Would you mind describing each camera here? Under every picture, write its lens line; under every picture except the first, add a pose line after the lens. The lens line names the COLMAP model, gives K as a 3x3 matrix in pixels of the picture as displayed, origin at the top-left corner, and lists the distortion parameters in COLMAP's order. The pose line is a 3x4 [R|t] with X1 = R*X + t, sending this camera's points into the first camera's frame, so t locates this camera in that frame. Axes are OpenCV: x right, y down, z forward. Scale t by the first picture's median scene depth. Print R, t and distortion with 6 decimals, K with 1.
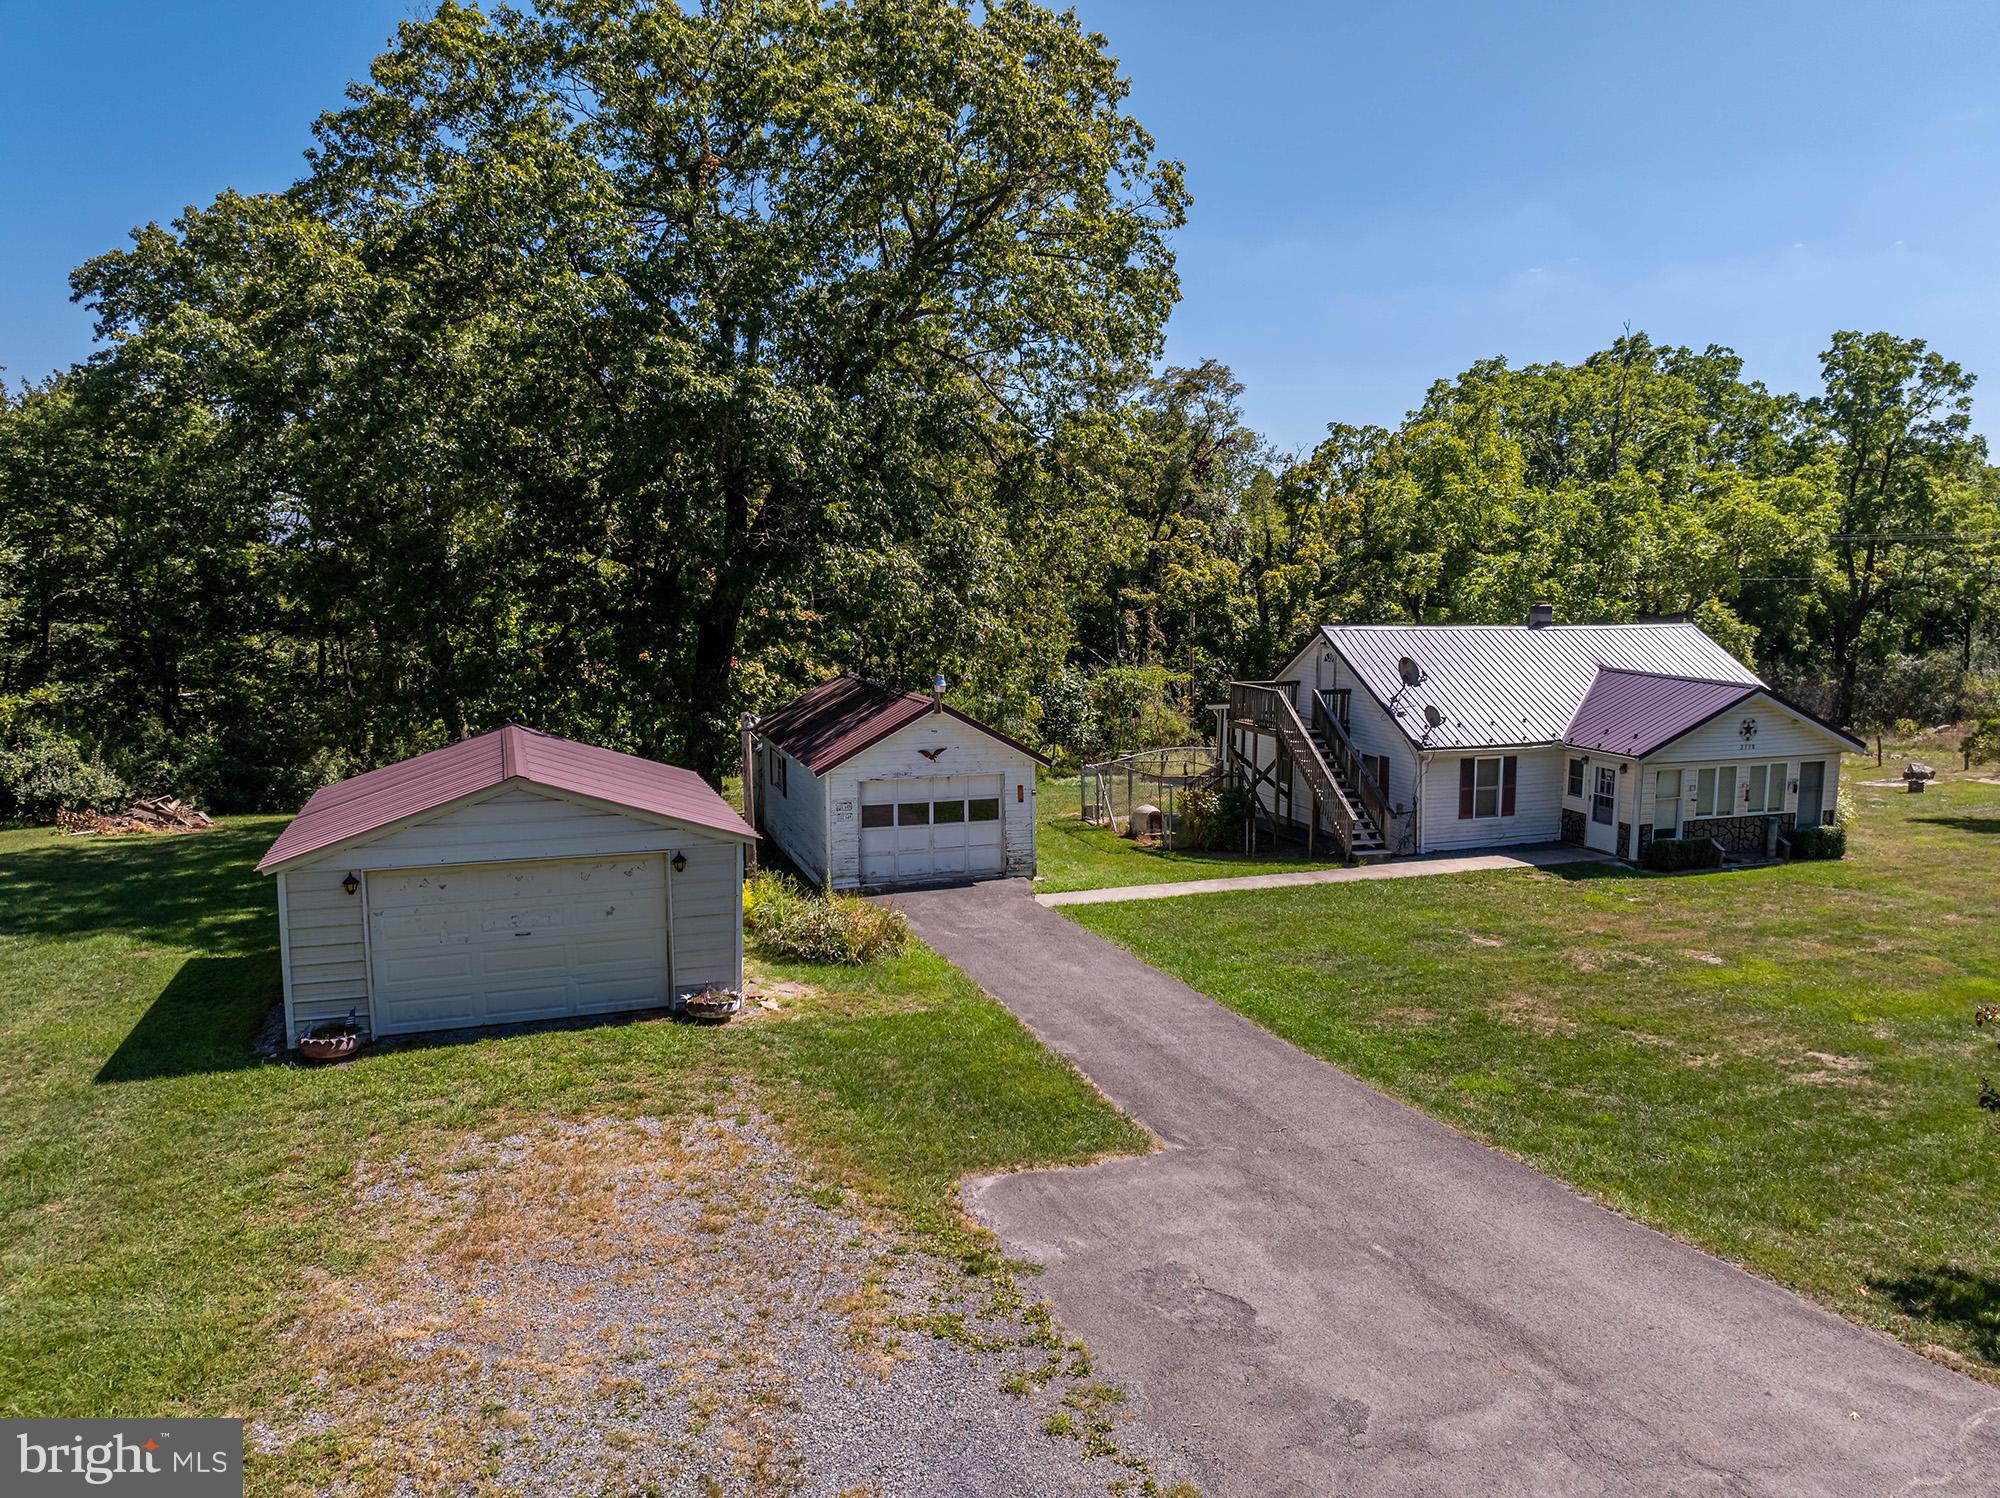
lens RADIAL K [[1404.4, 0, 1000.0], [0, 1404.4, 749.0], [0, 0, 1]] dist [-0.039915, -0.000745]
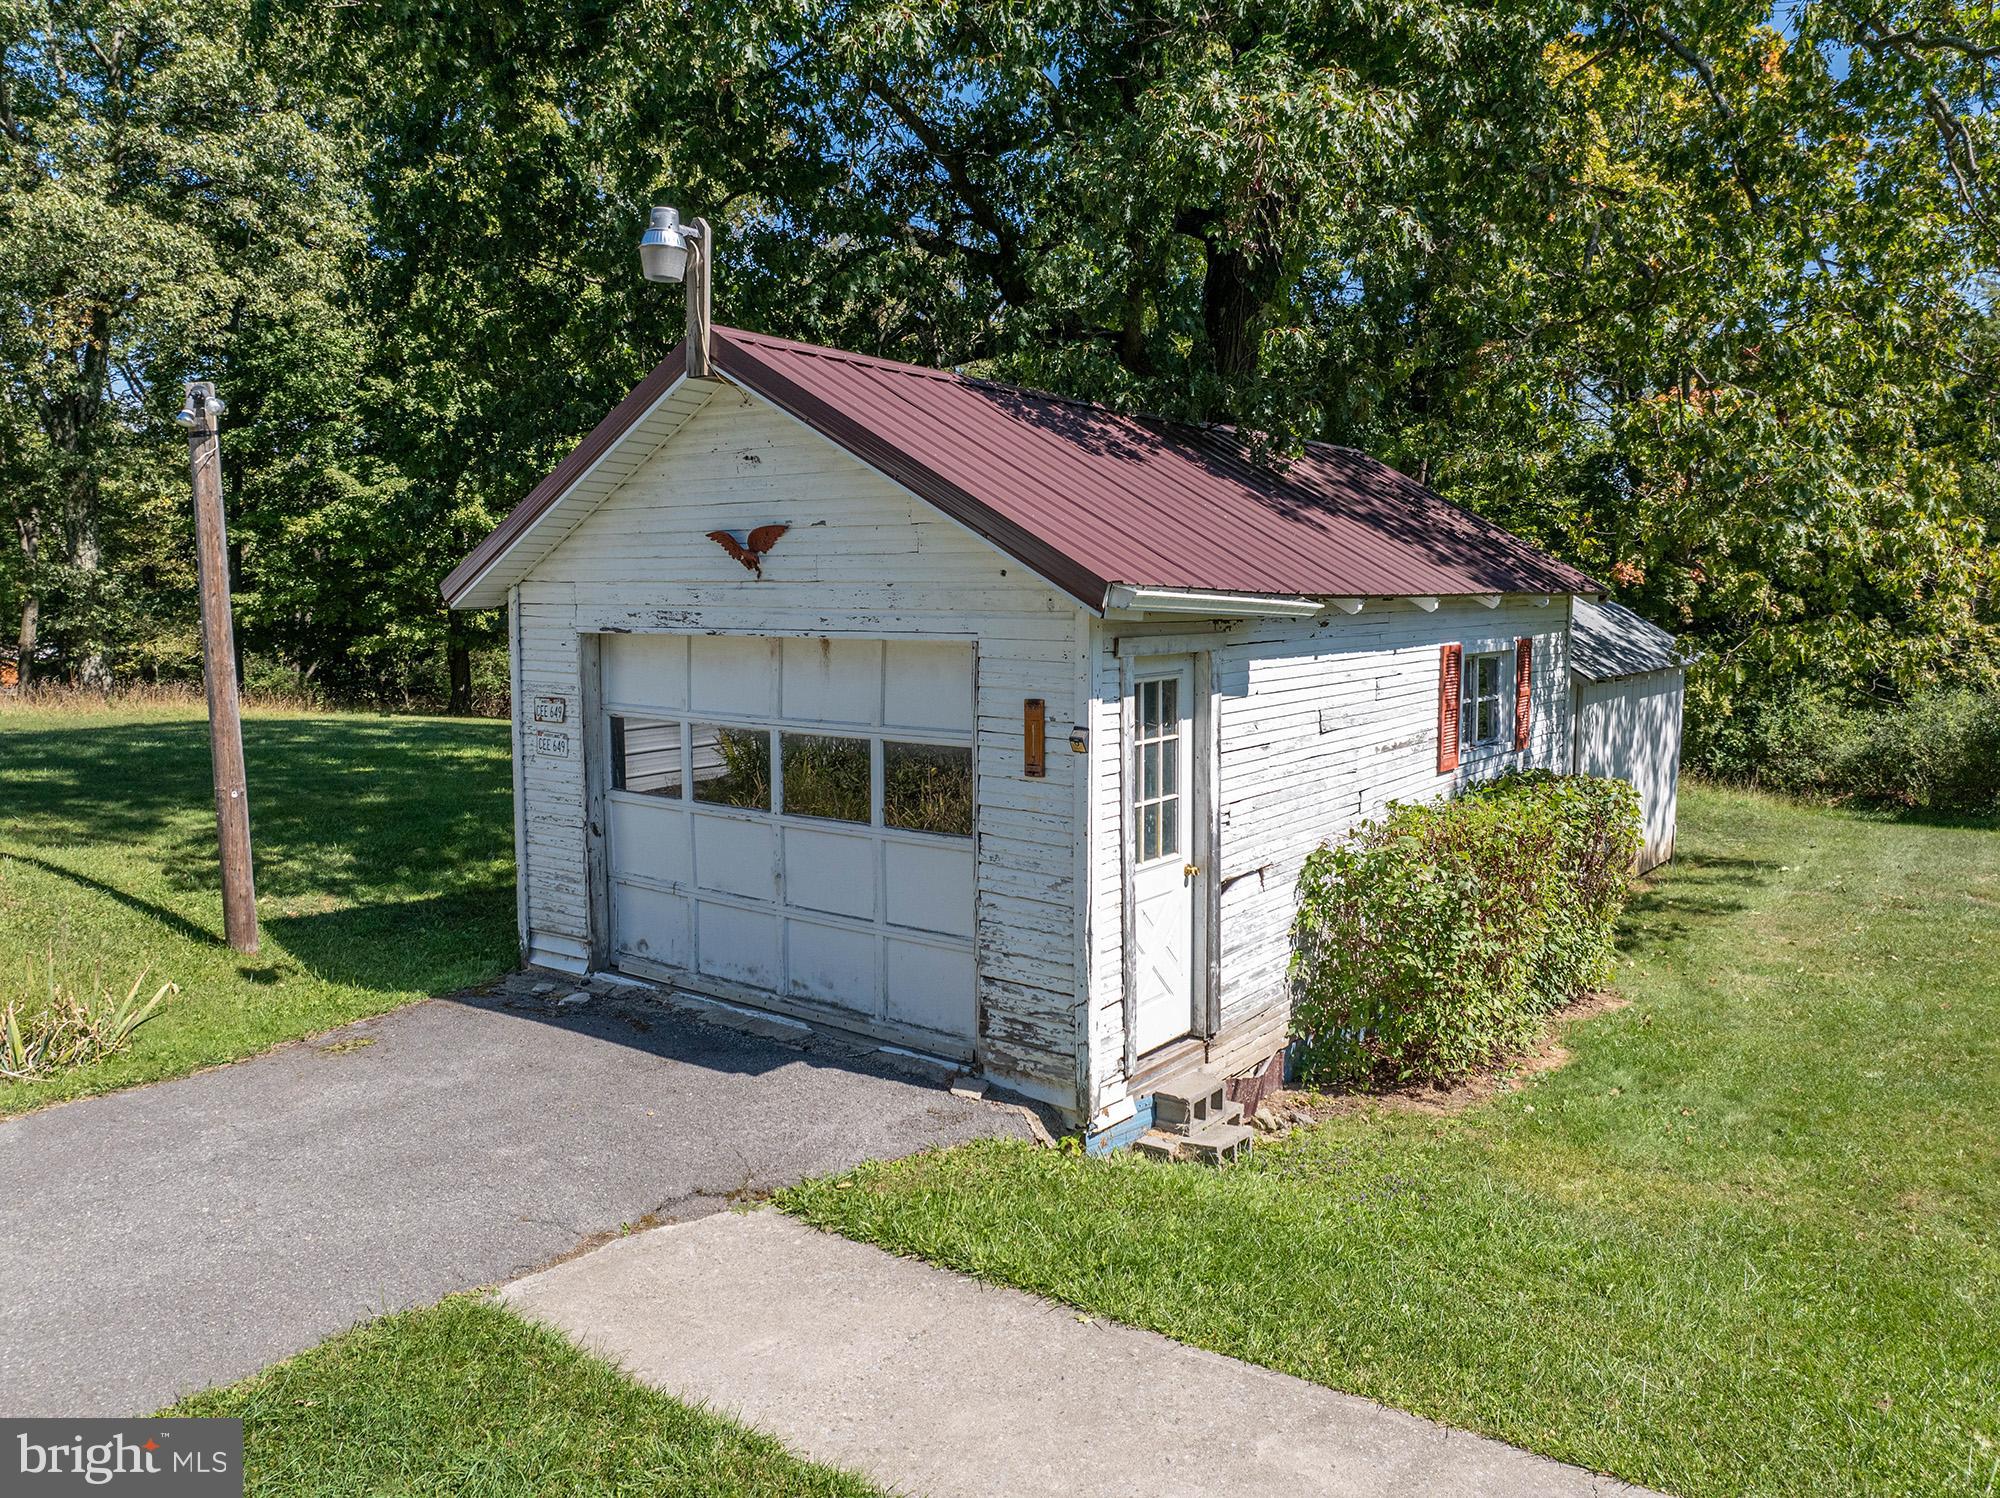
lens RADIAL K [[1399.0, 0, 1004.9], [0, 1399.0, 735.2], [0, 0, 1]] dist [-0.035651, 0.005406]
pose [[0.558791, 0.083505, -0.825094, 0.174101], [-0.104786, 0.994053, 0.029639, 0.022795], [0.822662, 0.069896, 0.564218, 0.778388]]
